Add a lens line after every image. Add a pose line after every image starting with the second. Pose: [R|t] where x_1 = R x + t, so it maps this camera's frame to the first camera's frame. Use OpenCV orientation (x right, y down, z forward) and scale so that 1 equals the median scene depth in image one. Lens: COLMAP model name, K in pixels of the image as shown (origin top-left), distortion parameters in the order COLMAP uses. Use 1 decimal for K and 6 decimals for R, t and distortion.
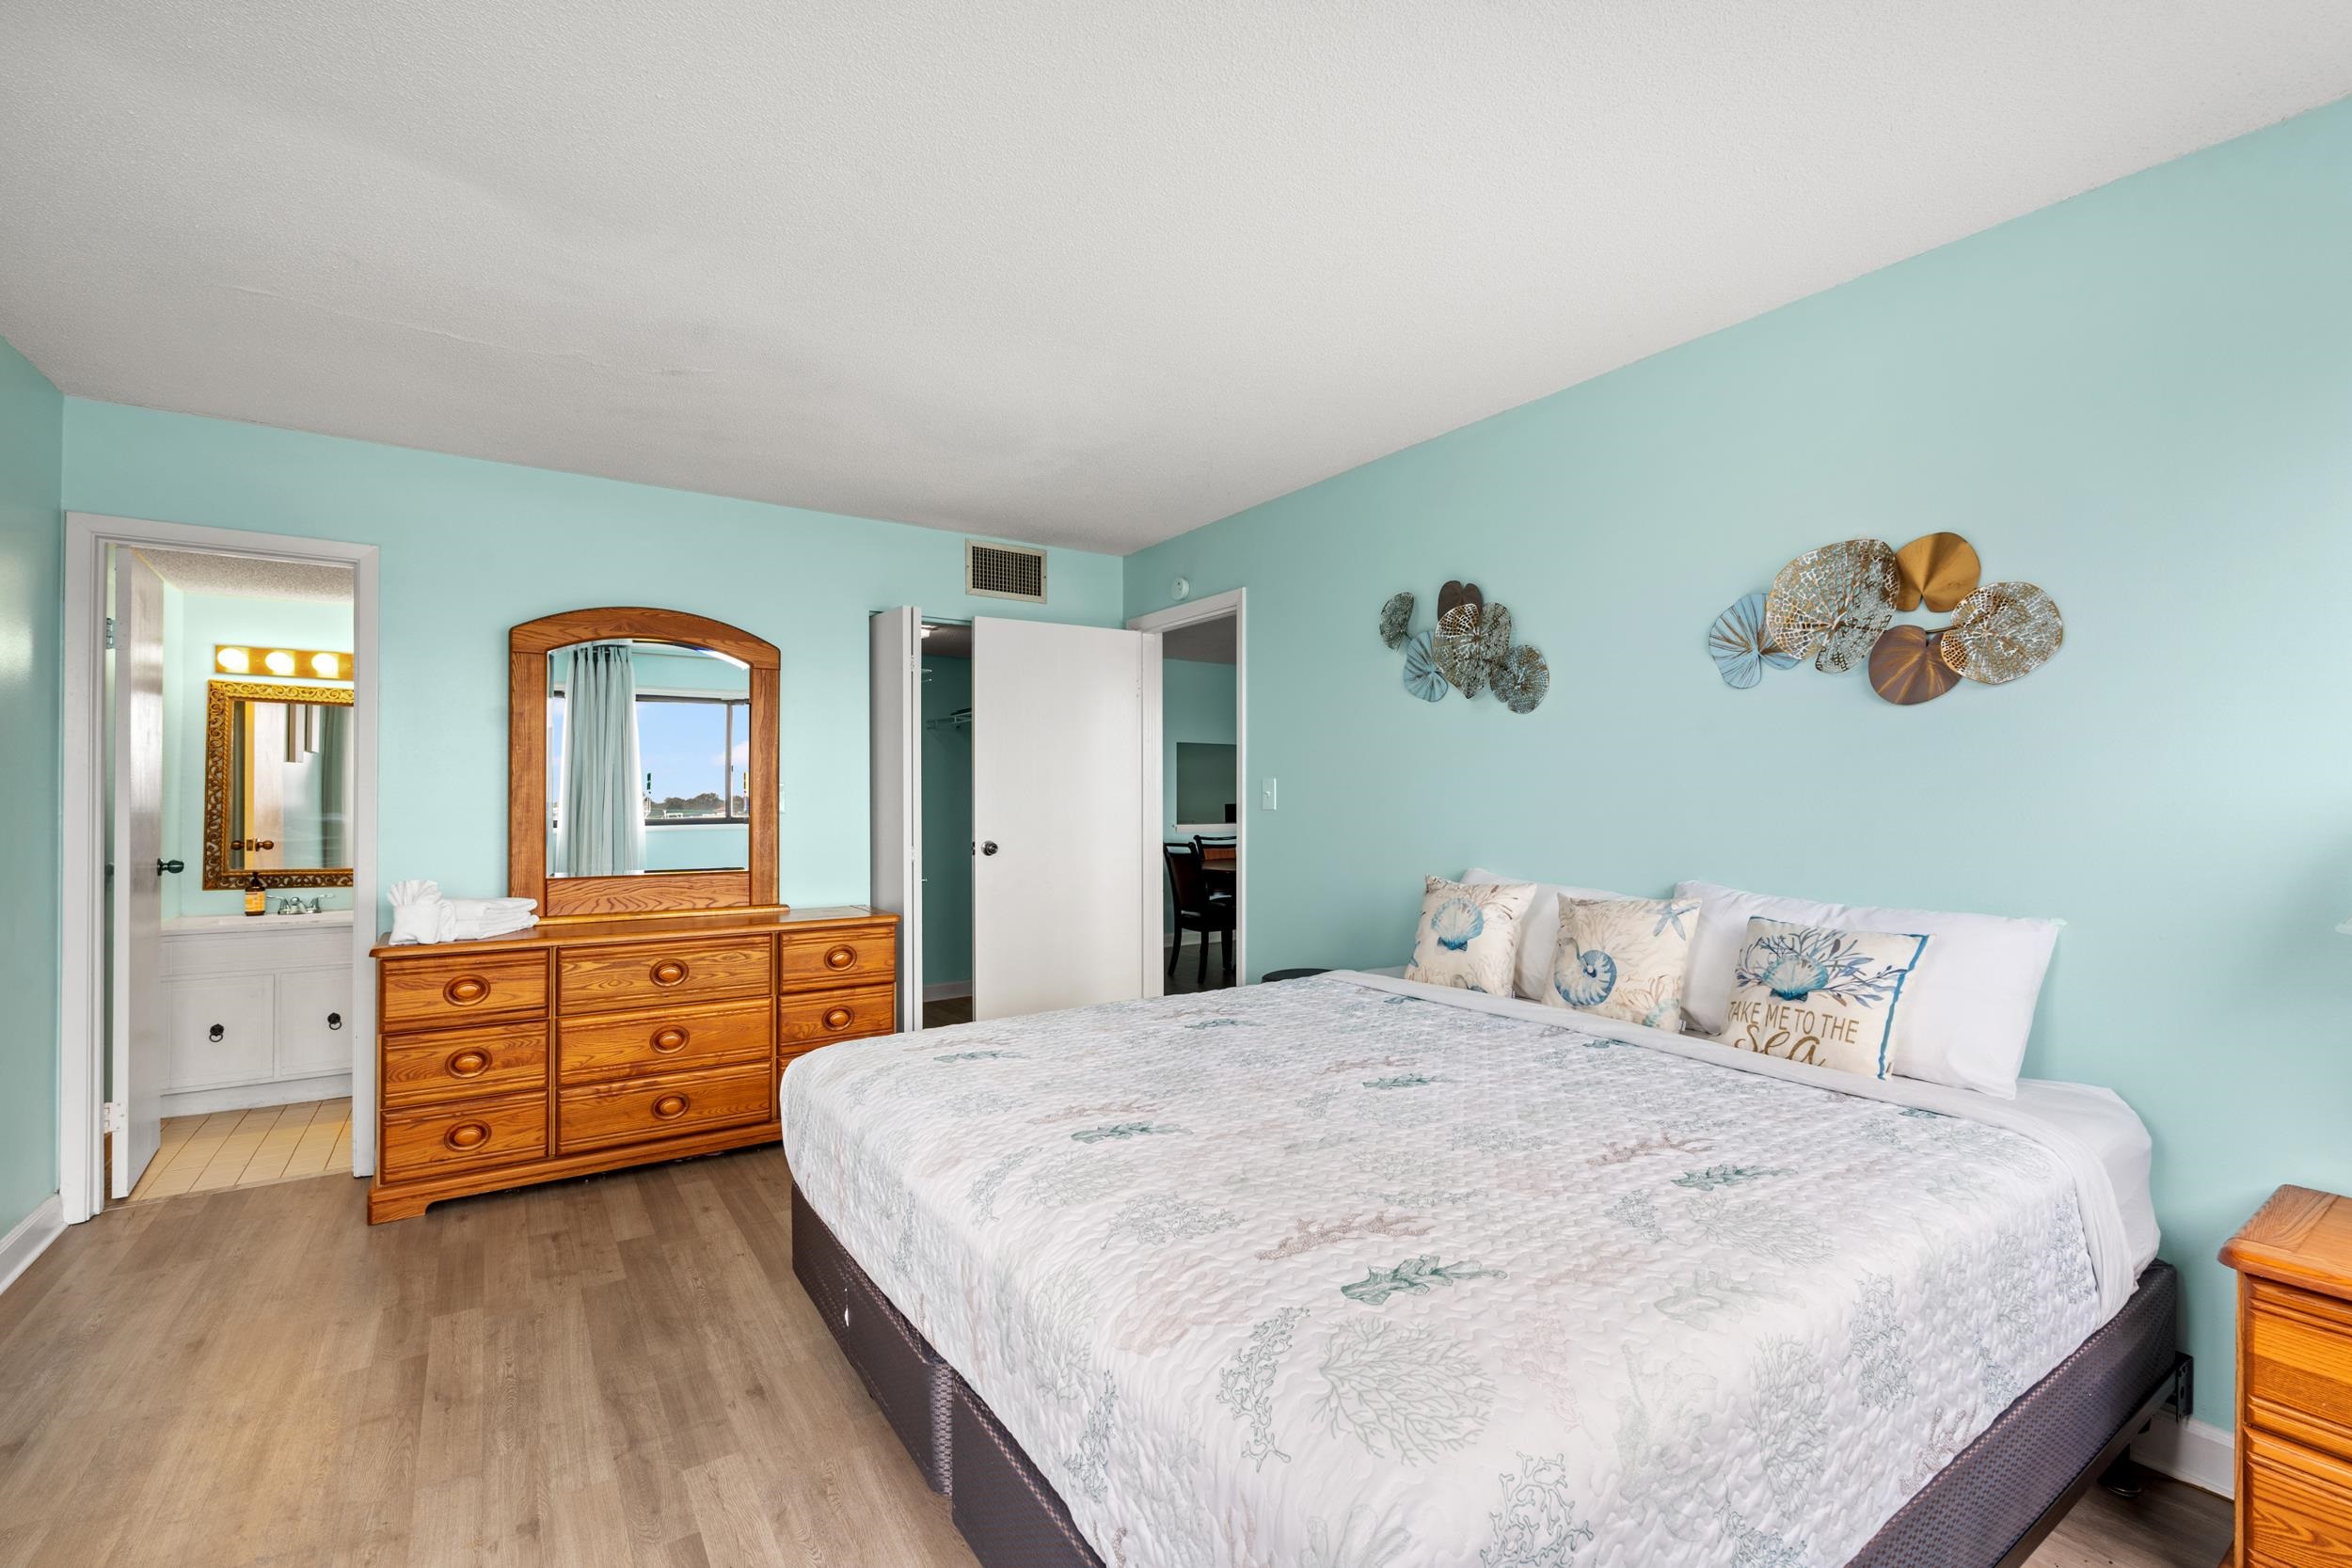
lens RADIAL K [[1032.9, 0, 1190.5], [0, 1032.9, 795.2], [0, 0, 1]] dist [-0.001991, 0.001268]
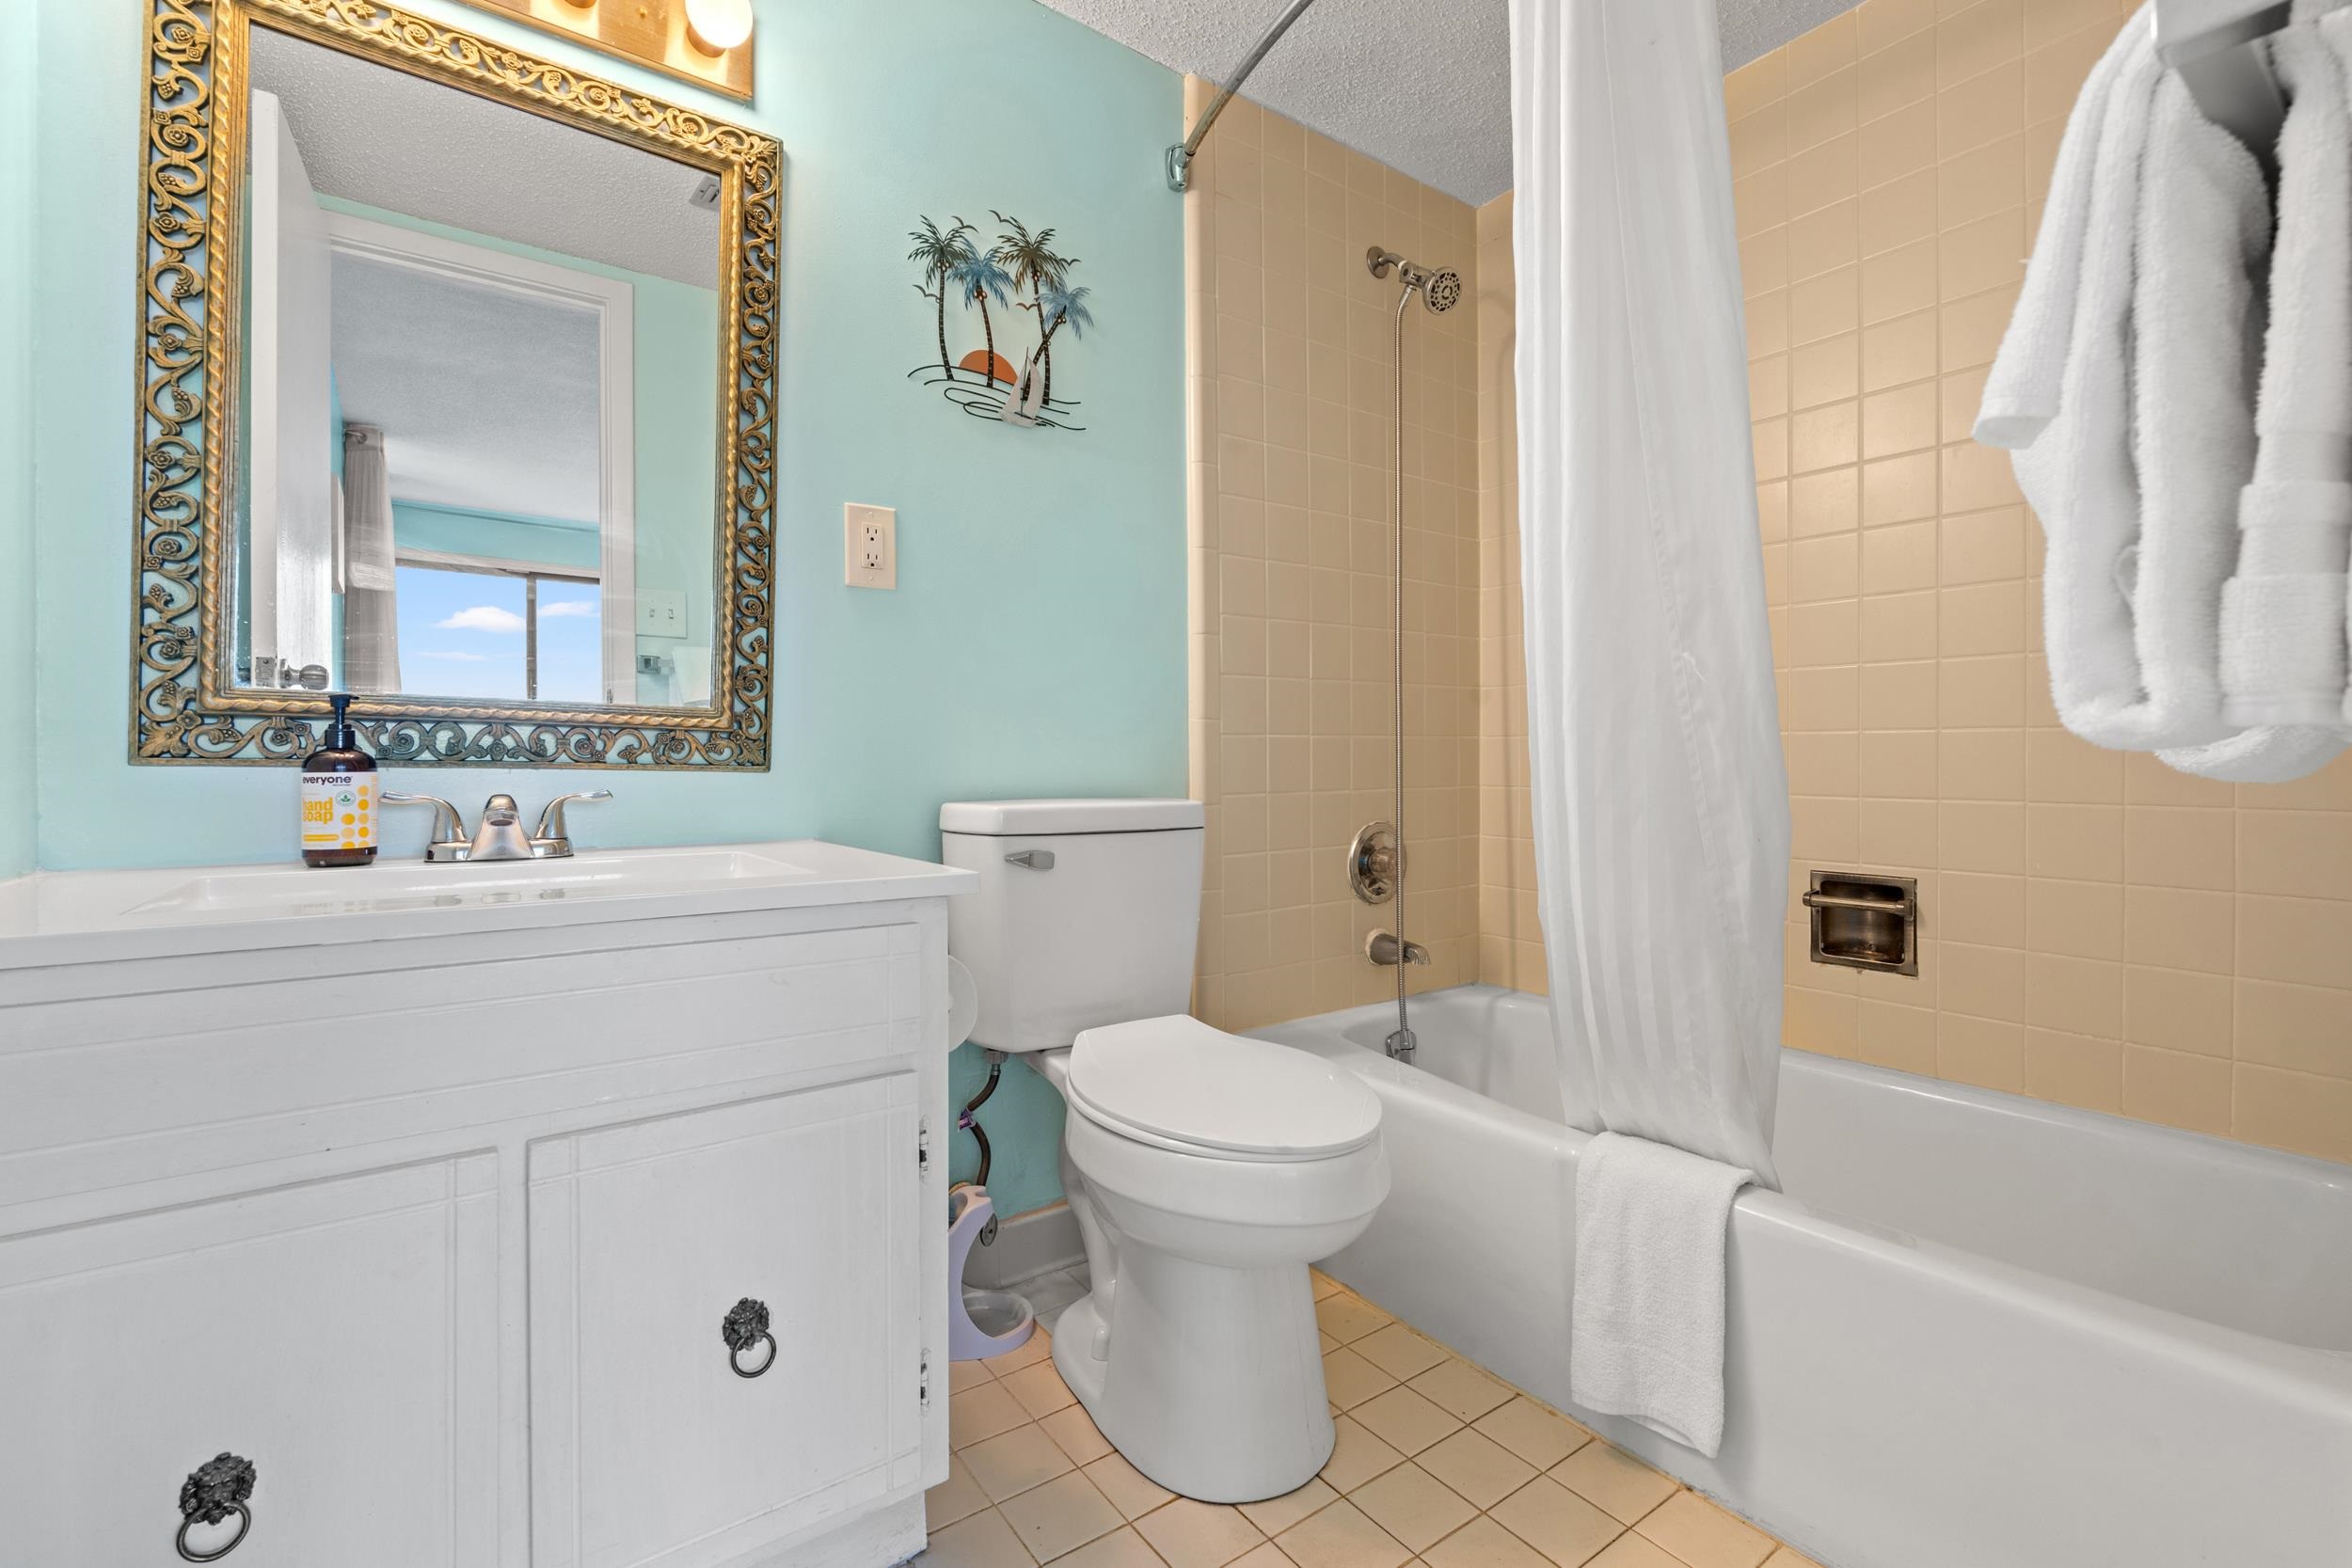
lens RADIAL K [[1032.9, 0, 1175.5], [0, 1032.9, 770.1], [0, 0, 1]] dist [-0.001991, 0.001268]
pose [[0.999431, 0.001274, 0.033709, -0.706560], [-0.001472, 0.999982, 0.005851, 0.090933], [-0.033701, -0.005897, 0.999415, 0.736092]]
